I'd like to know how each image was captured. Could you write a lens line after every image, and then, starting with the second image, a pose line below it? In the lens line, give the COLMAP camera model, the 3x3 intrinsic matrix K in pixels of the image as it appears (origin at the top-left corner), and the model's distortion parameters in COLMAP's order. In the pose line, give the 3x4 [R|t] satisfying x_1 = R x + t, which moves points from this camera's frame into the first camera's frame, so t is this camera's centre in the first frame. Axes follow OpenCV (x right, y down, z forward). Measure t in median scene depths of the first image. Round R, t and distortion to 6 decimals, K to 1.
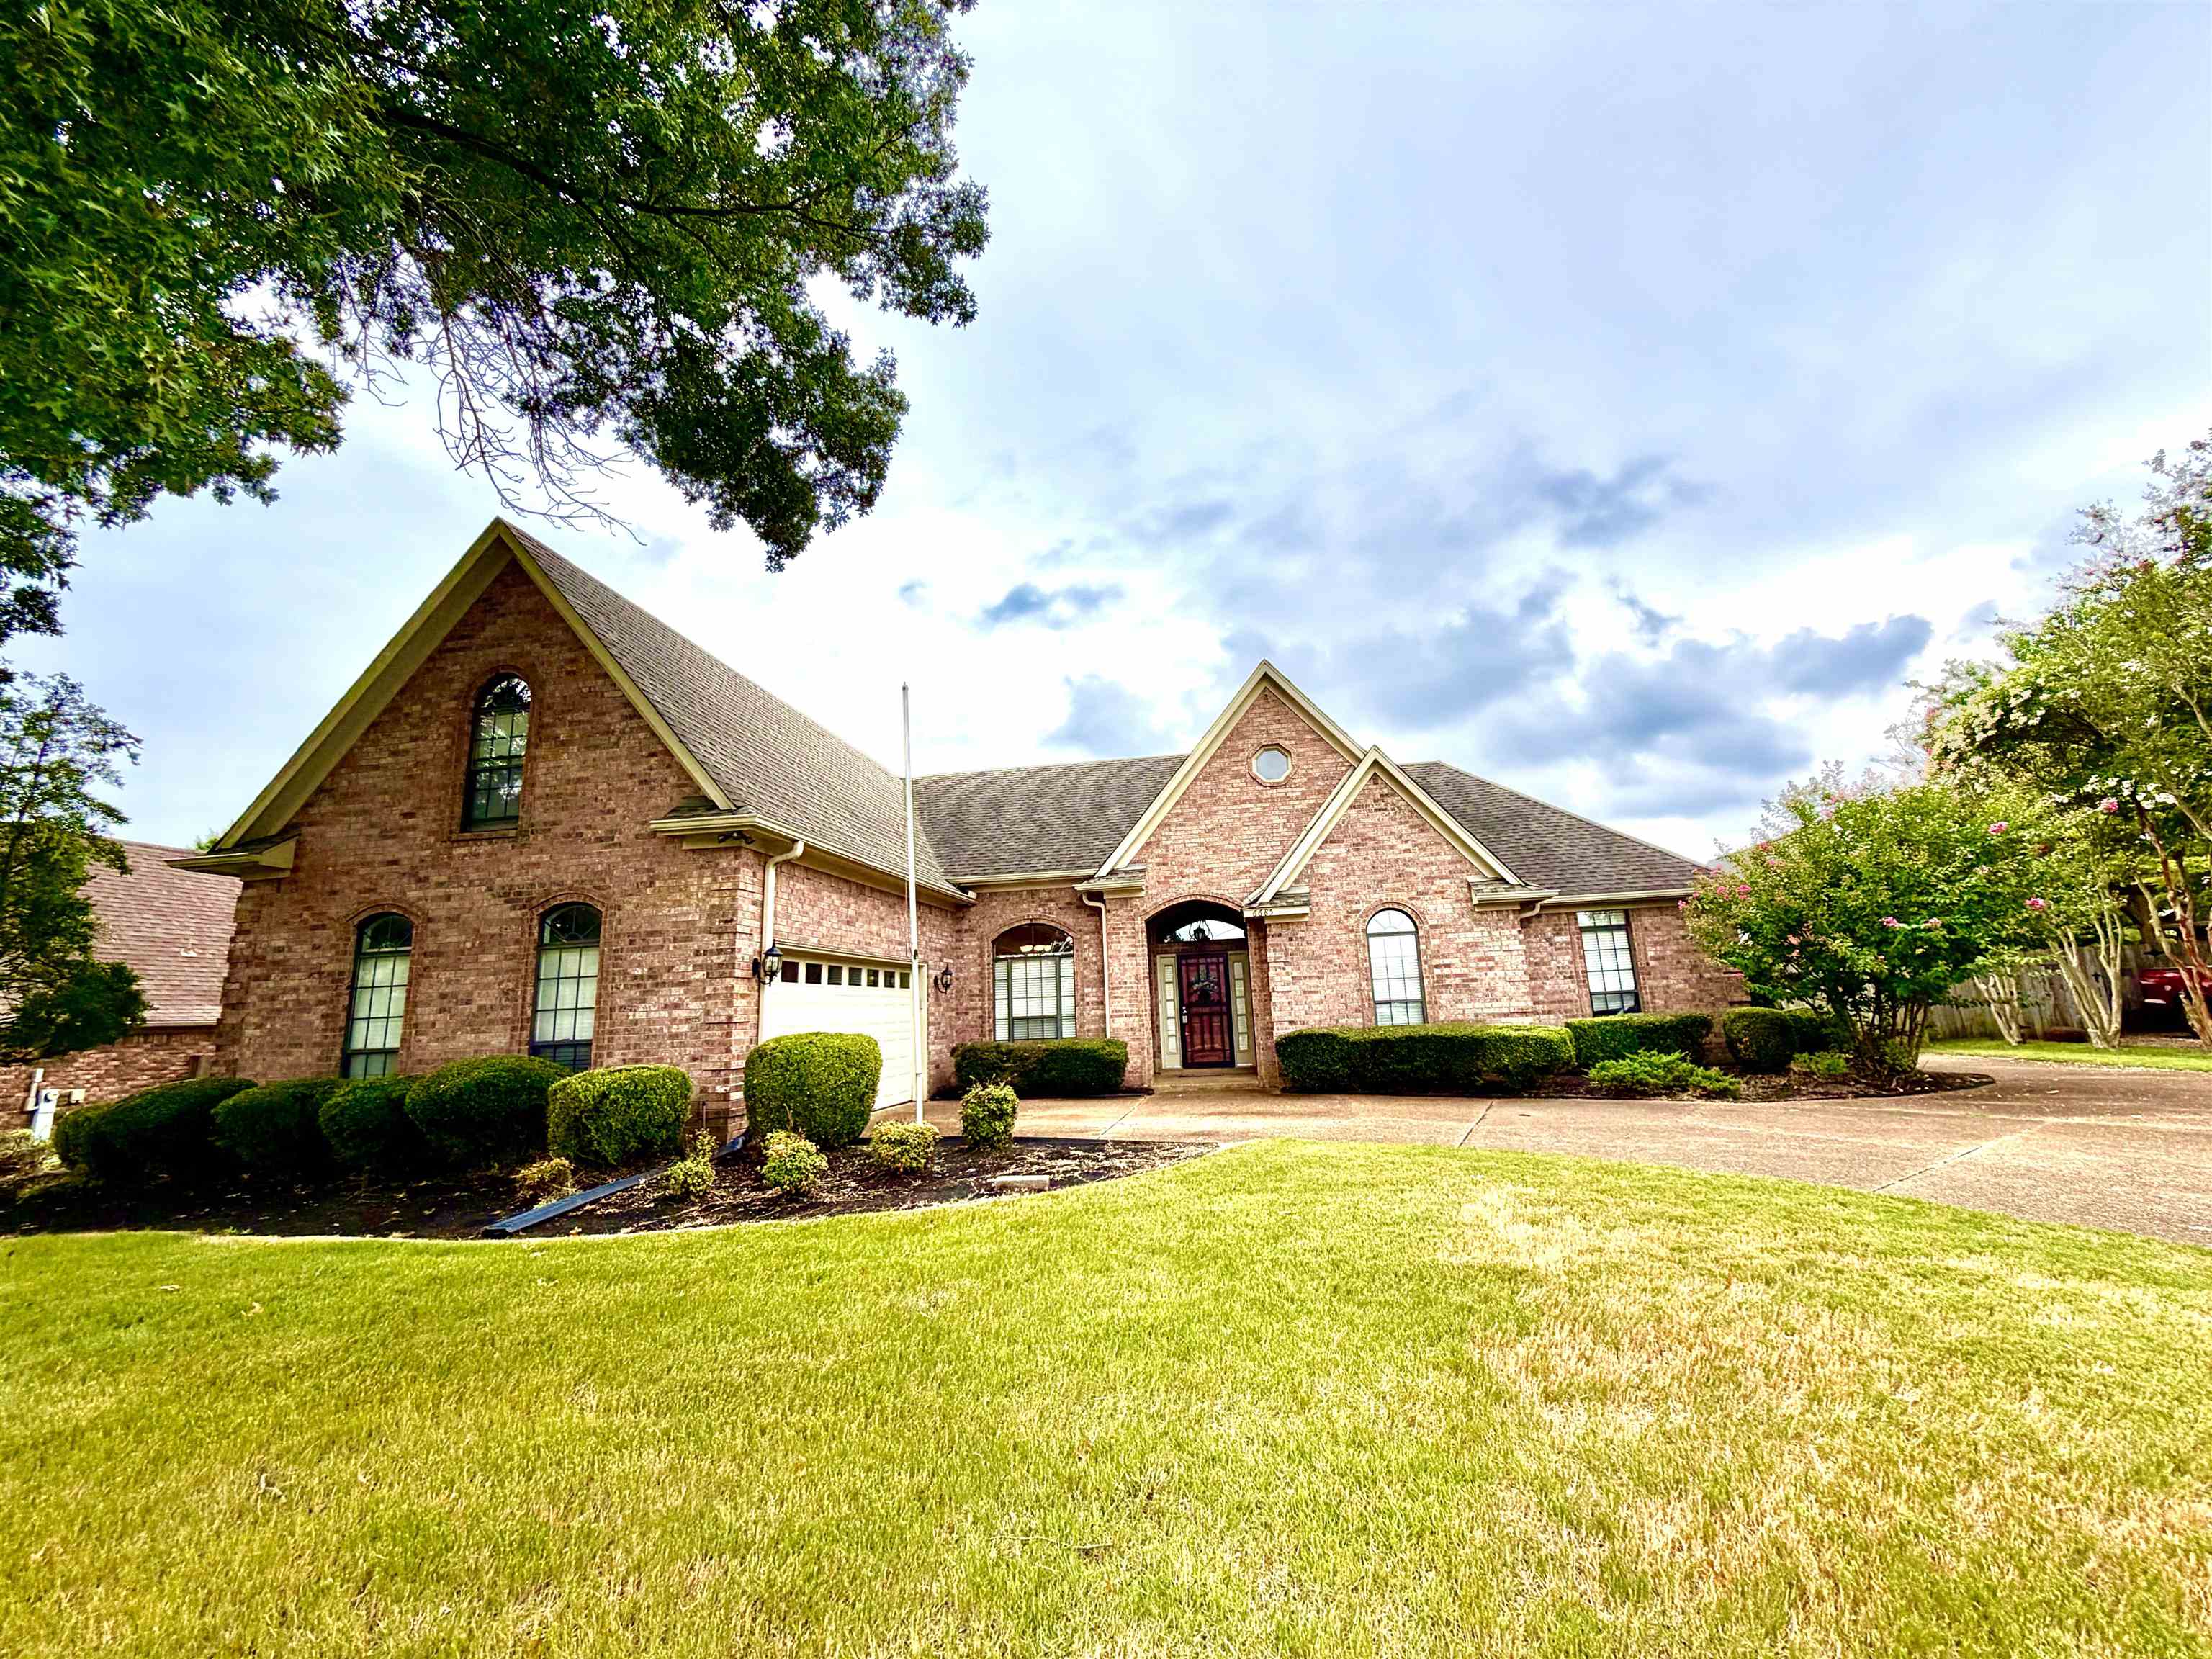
lens RADIAL K [[883.6, 0, 1110.7], [0, 883.6, 833.6], [0, 0, 1]] dist [0.000969, 0.000145]
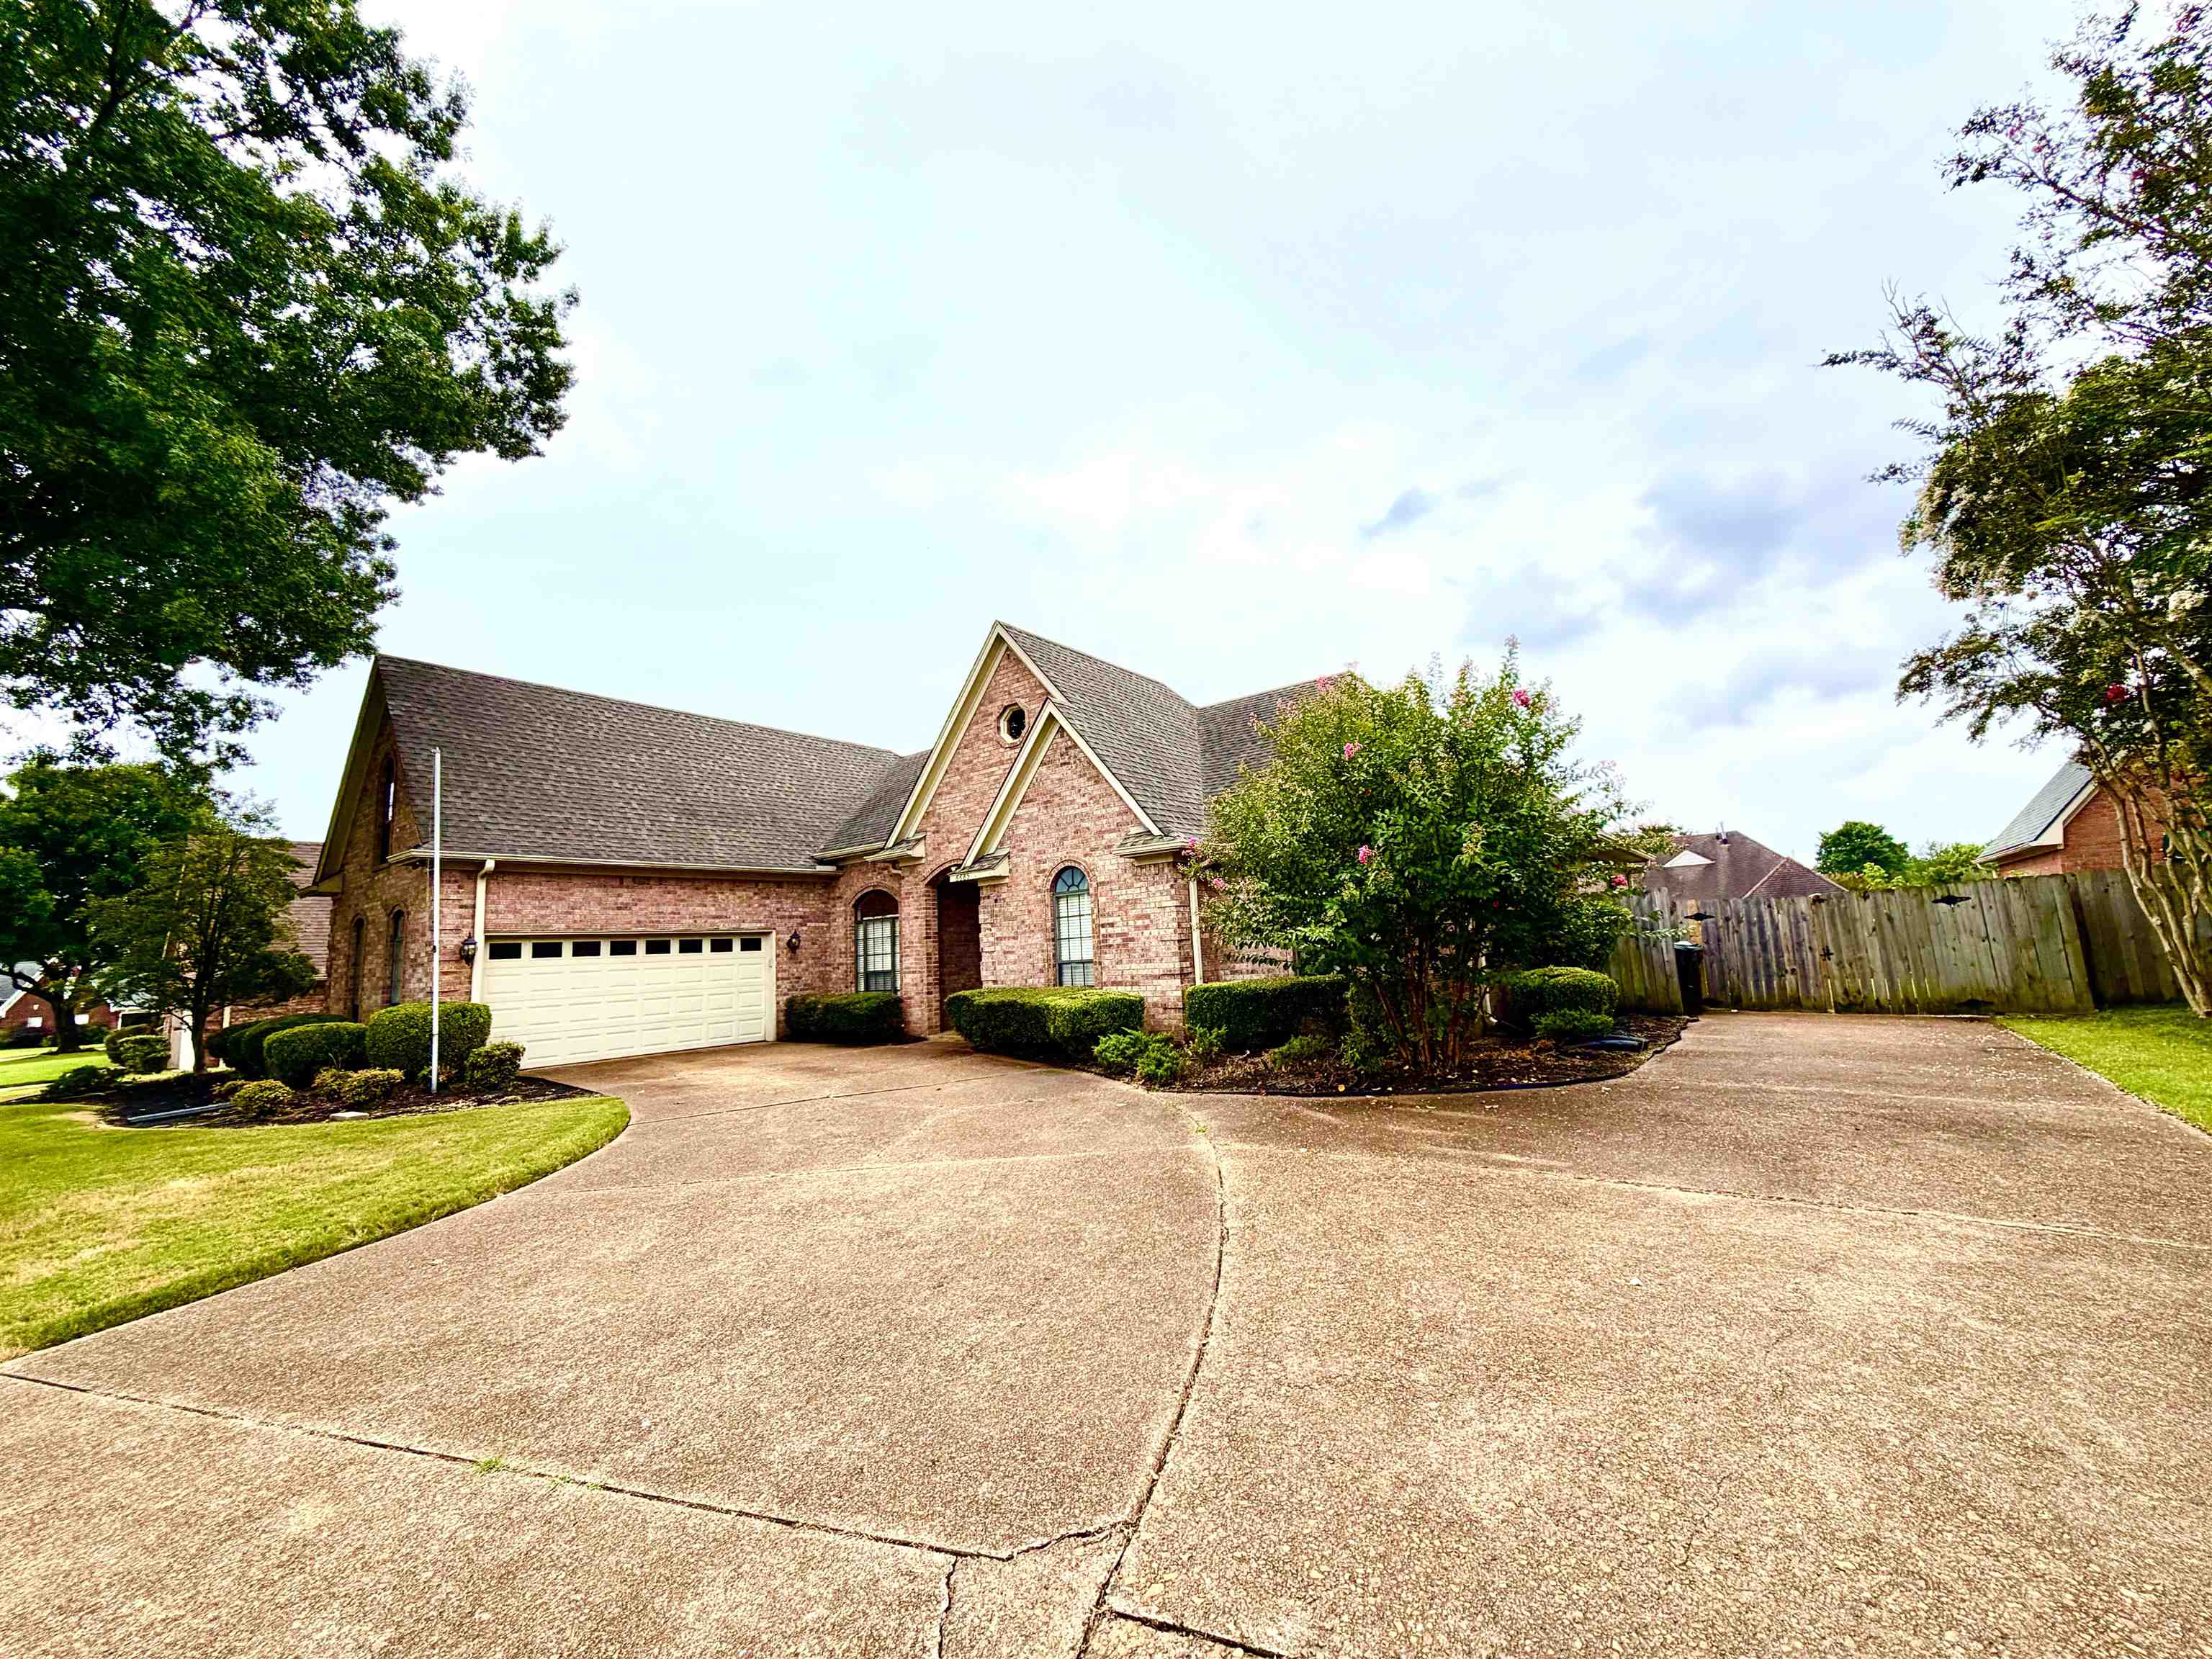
lens RADIAL K [[883.6, 0, 1113.4], [0, 883.6, 825.4], [0, 0, 1]] dist [0.000969, 0.000145]
pose [[0.882888, -0.070552, -0.464253, 0.793877], [0.100235, 0.994178, 0.039538, 0.006719], [0.458761, -0.081442, 0.884820, 0.167139]]
